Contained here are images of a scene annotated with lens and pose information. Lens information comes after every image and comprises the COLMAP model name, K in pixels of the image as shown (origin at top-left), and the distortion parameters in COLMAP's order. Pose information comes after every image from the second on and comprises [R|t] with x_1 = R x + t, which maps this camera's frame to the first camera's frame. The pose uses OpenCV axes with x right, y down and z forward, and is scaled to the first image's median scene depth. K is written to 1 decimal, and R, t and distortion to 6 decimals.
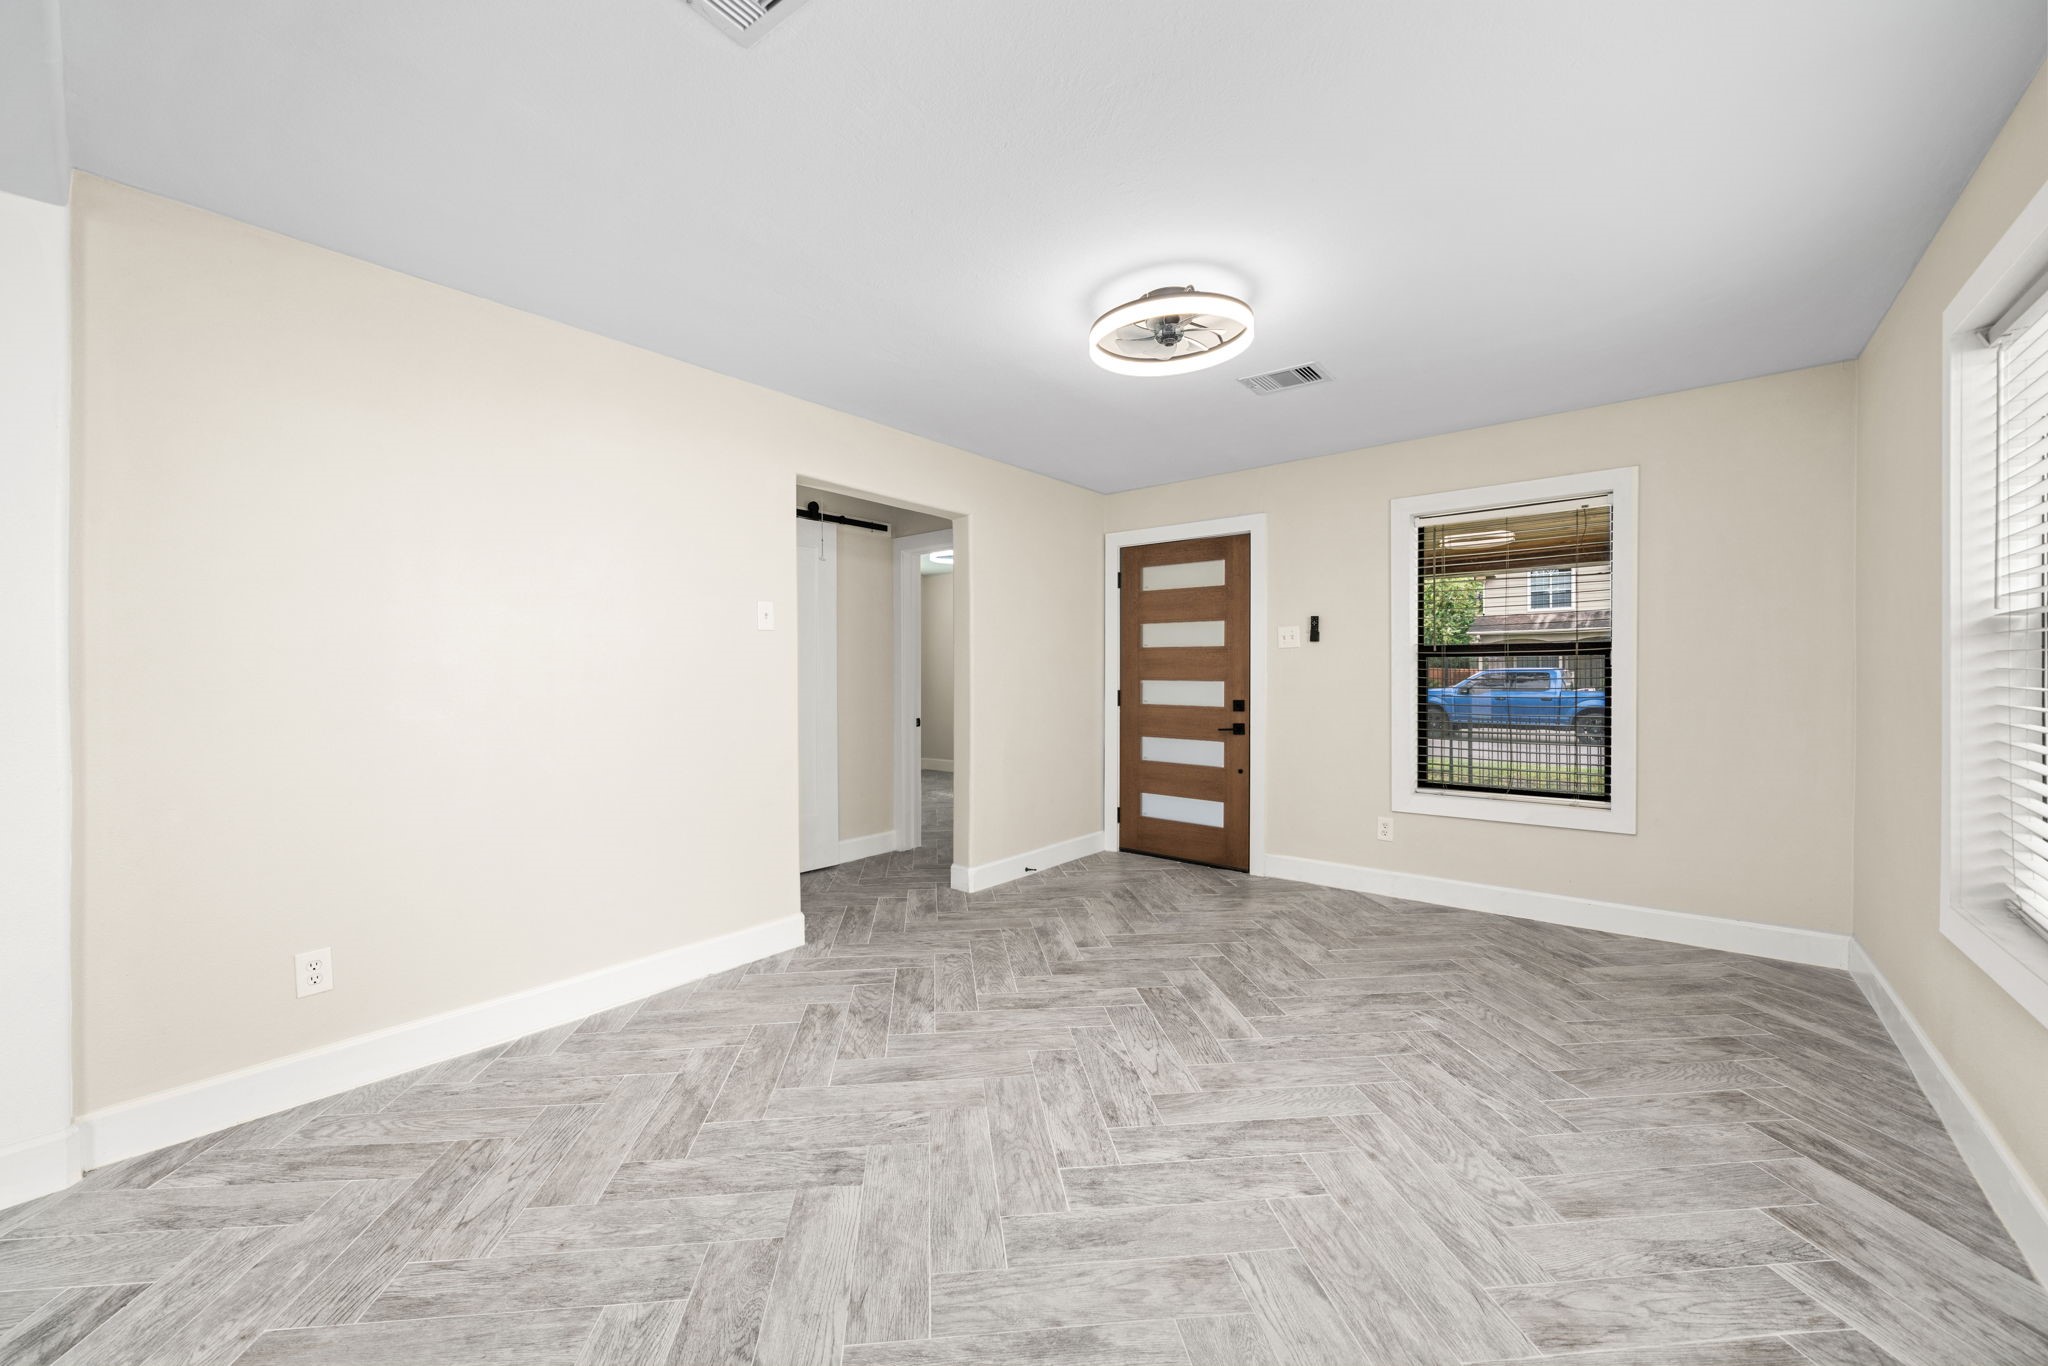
lens RADIAL K [[791.9, 0, 1039.9], [0, 791.9, 686.3], [0, 0, 1]] dist [-0.006448, 0.001343]
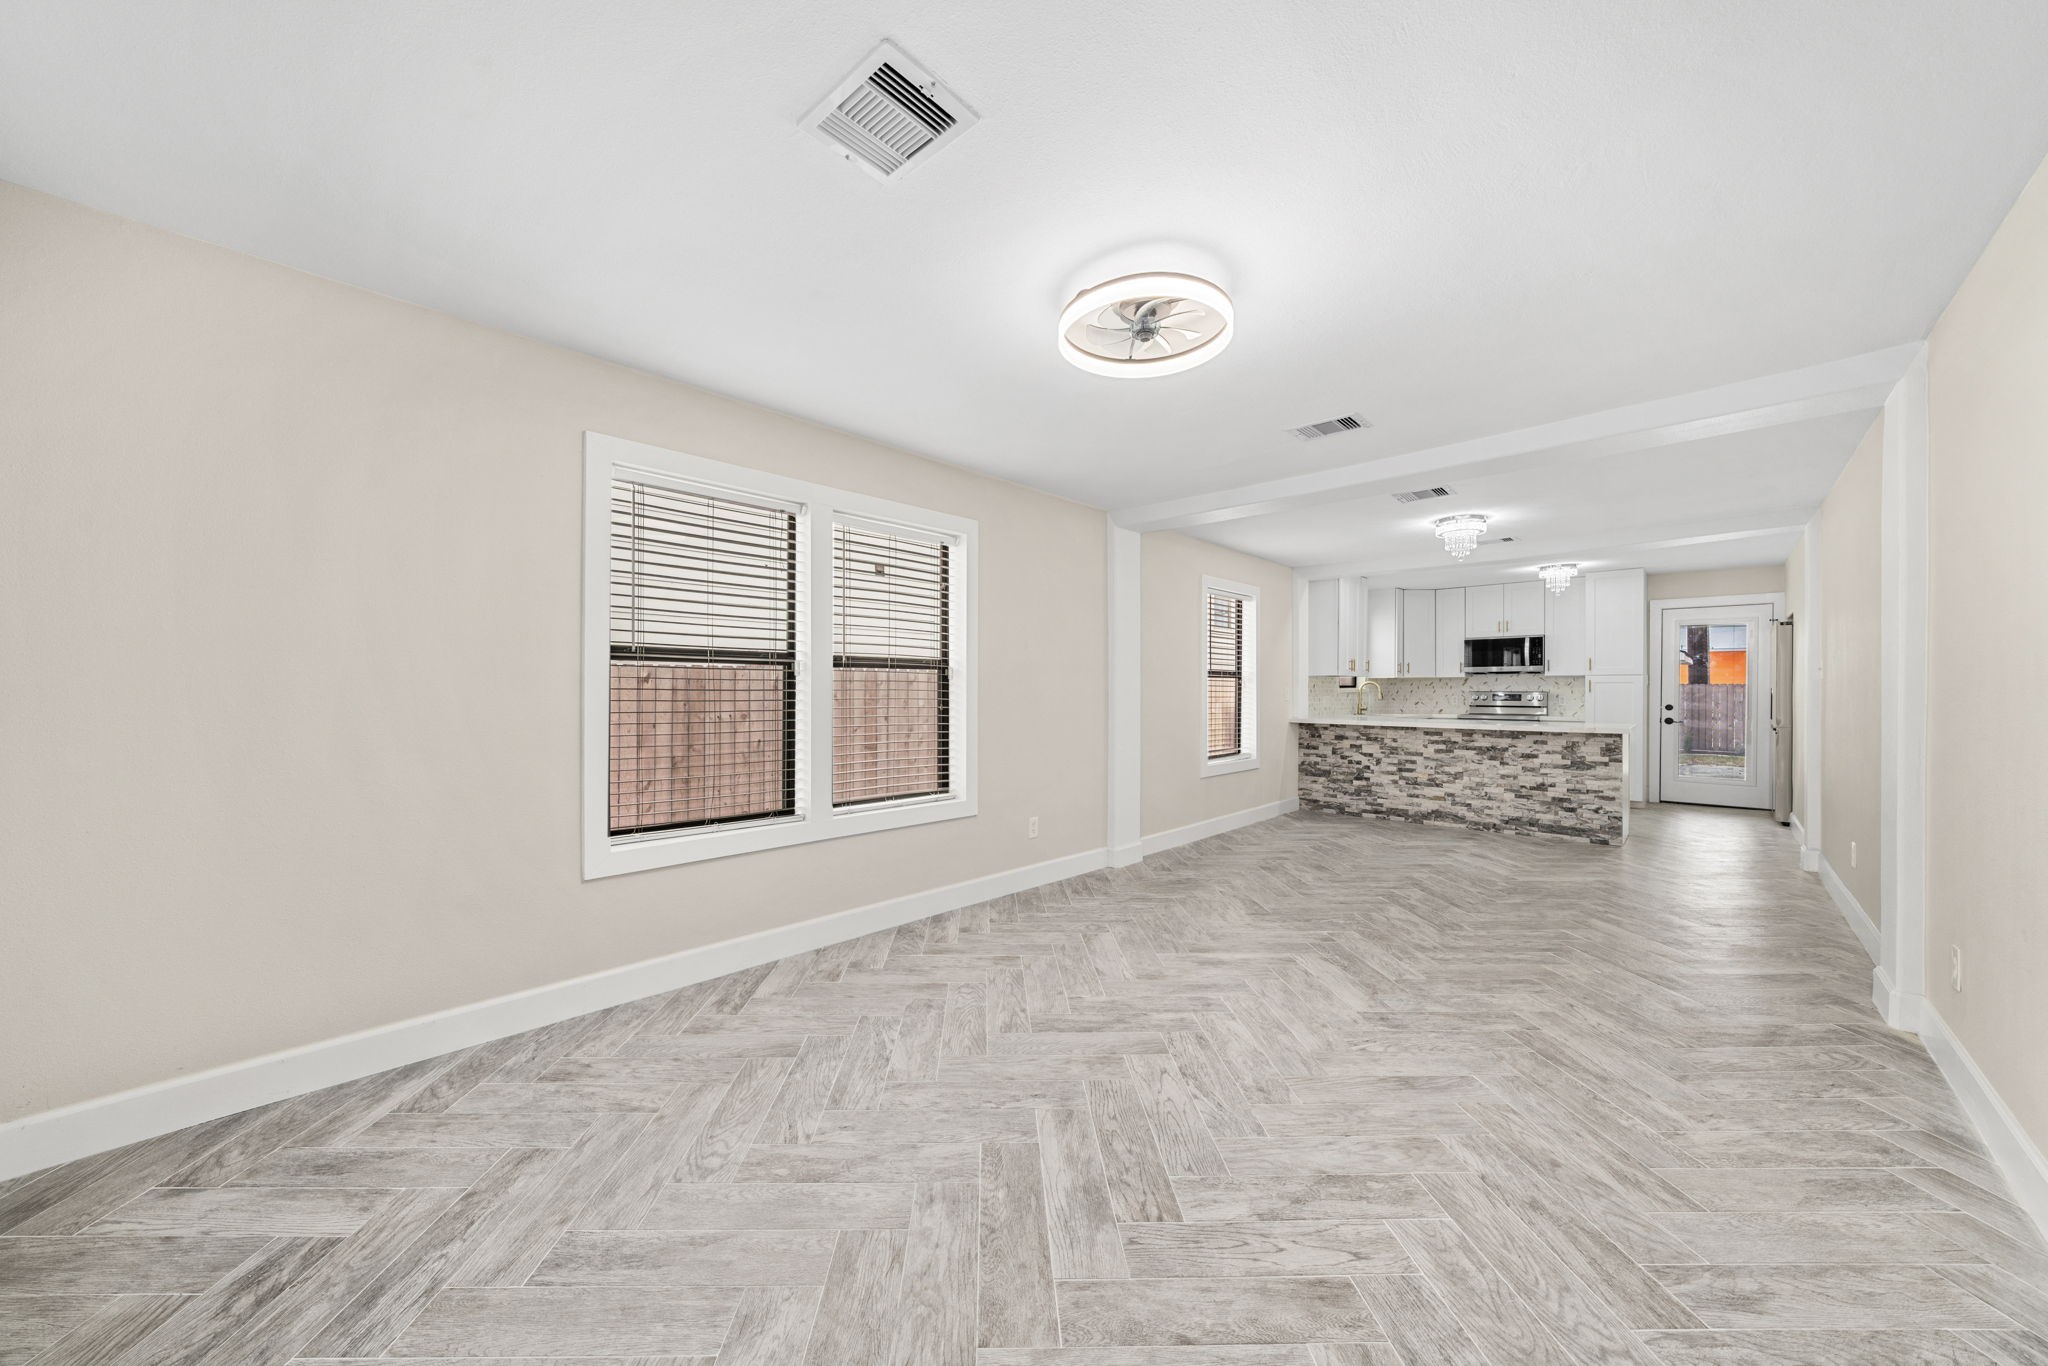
lens RADIAL K [[731.6, 0, 1028.7], [0, 731.6, 683.3], [0, 0, 1]] dist [-0.006373, 0.000045]
pose [[-0.996916, 0.003075, 0.078418, 0.161778], [0.003329, 0.999990, 0.003106, -0.019279], [-0.078408, 0.003358, -0.996916, 1.296254]]
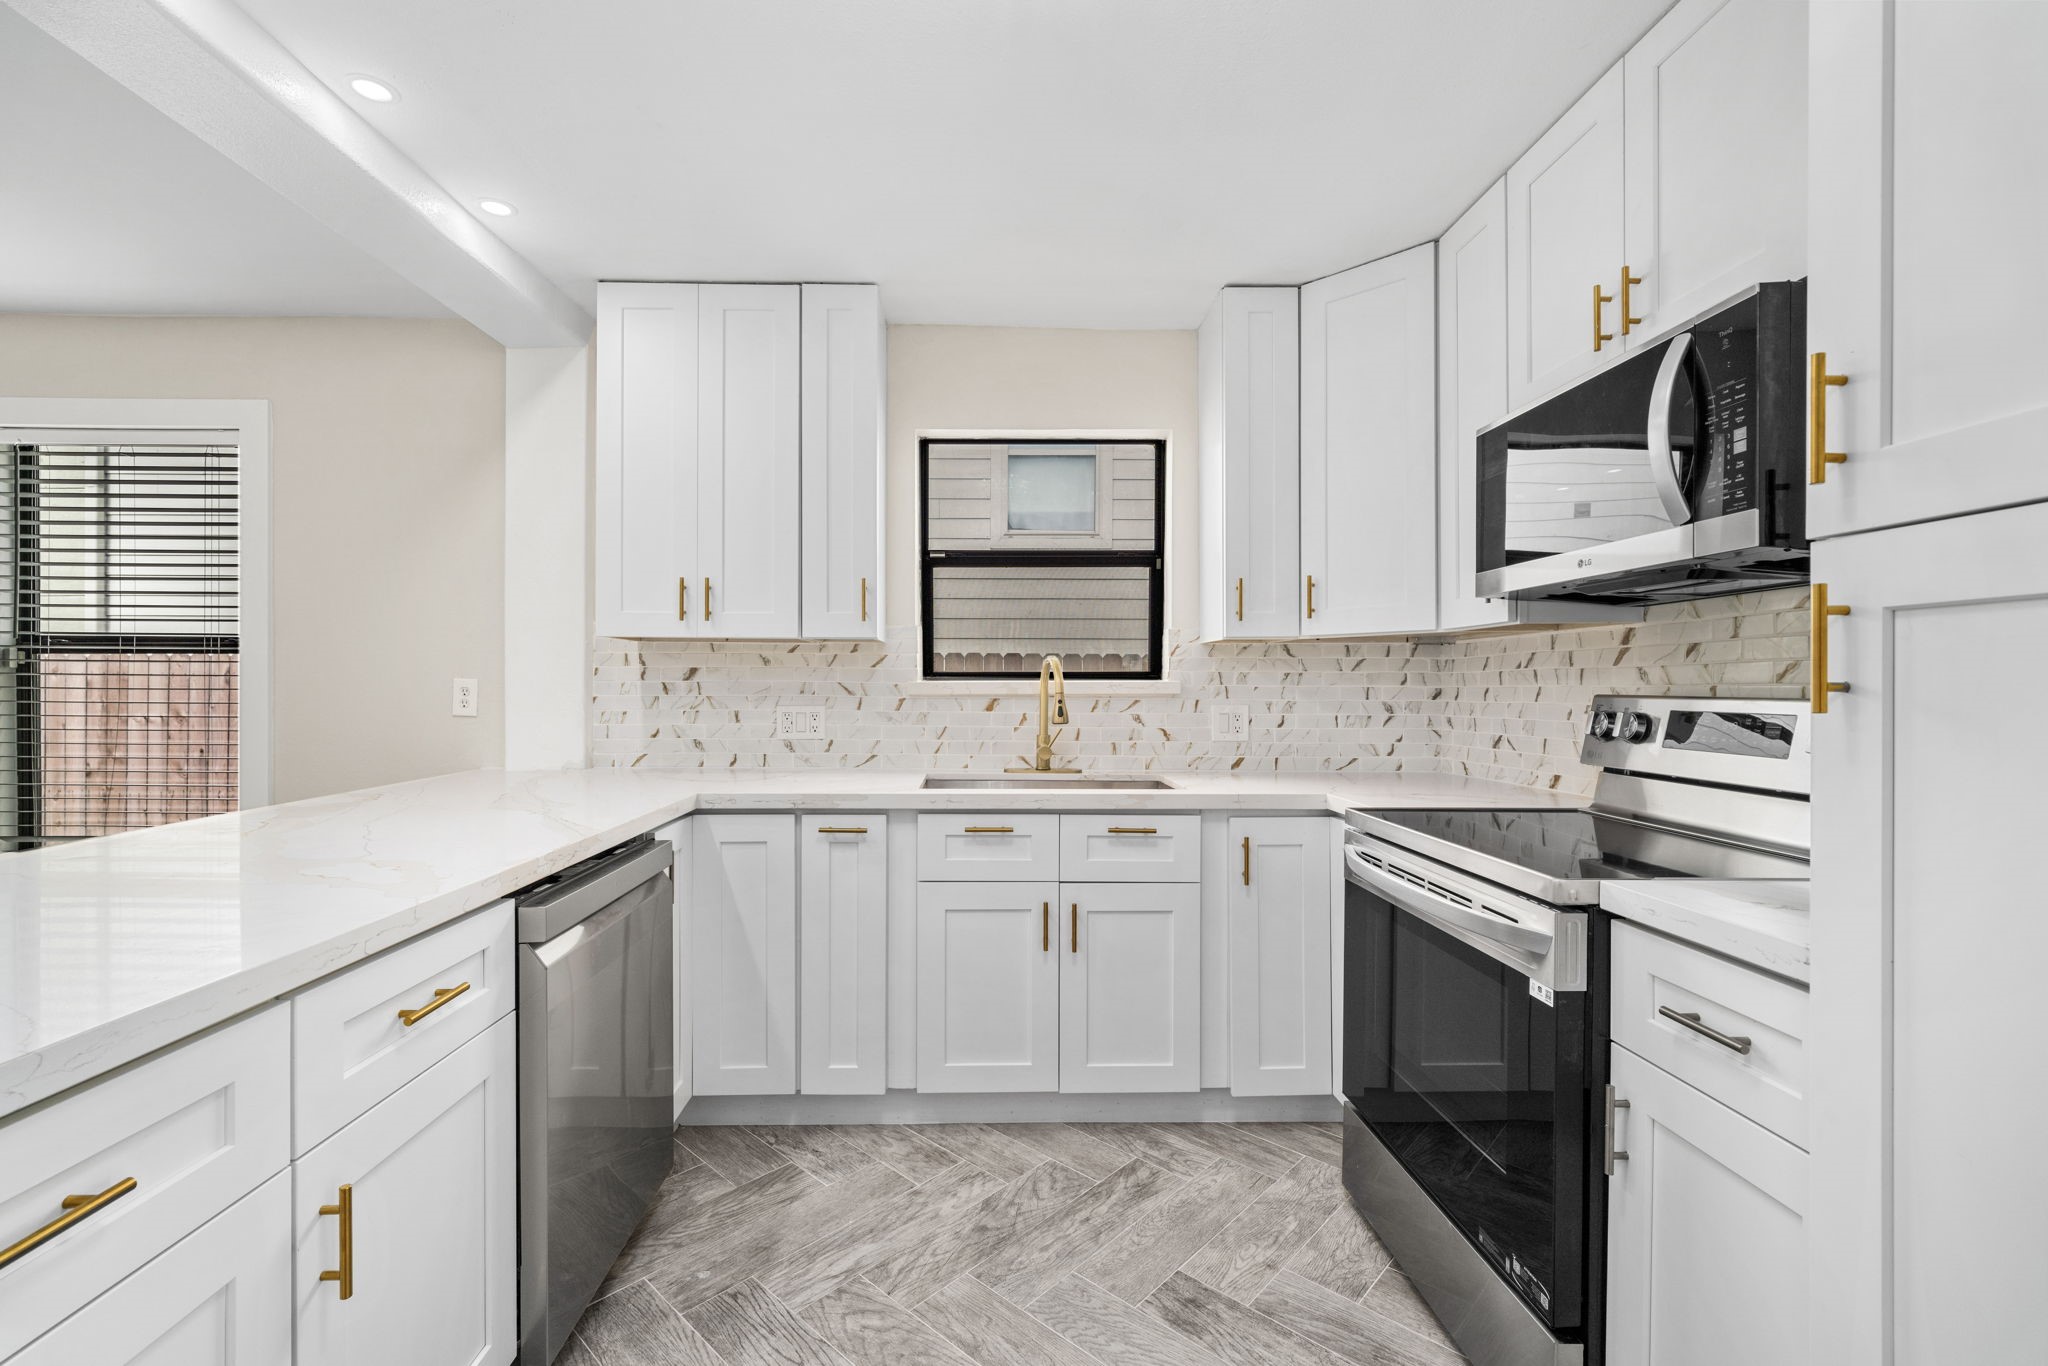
lens RADIAL K [[904.7, 0, 998.0], [0, 904.7, 694.9], [0, 0, 1]] dist [0.003942, 0.000437]
pose [[-0.633068, -0.002598, 0.774092, -1.352347], [0.010313, 0.999877, 0.011790, 0.010672], [-0.774028, 0.015447, -0.632963, -0.591145]]
